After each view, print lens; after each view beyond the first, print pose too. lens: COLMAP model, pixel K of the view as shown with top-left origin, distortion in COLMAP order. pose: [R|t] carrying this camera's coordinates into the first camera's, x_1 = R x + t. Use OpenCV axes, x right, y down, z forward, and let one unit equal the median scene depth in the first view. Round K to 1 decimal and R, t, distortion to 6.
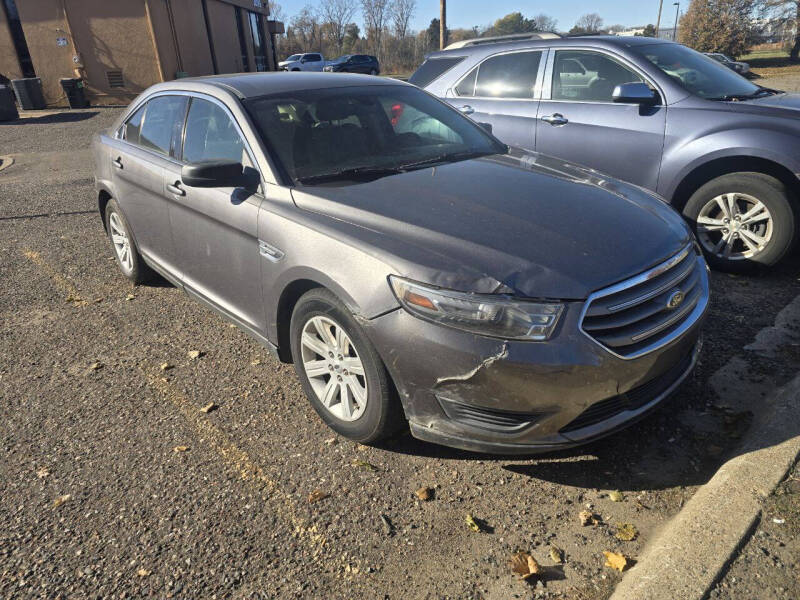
lens RADIAL K [[512.0, 0, 399.3], [0, 512.0, 292.6], [0, 0, 1]] dist [0.039040, -0.027576]
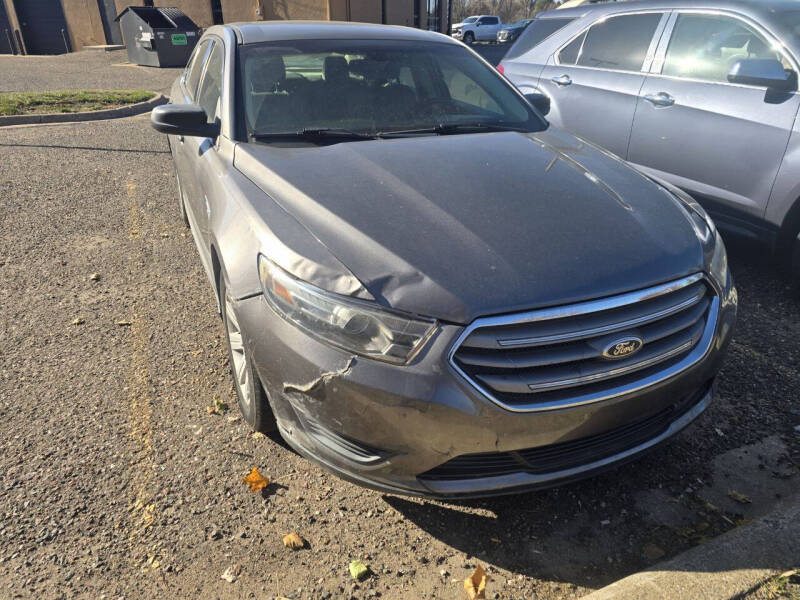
lens RADIAL K [[512.0, 0, 402.9], [0, 512.0, 305.0], [0, 0, 1]] dist [0.039040, -0.027576]
pose [[0.952774, 0.181818, -0.243235, 0.413682], [-0.163113, 0.982011, 0.095125, -0.067304], [0.256154, -0.050958, 0.965292, 0.210500]]
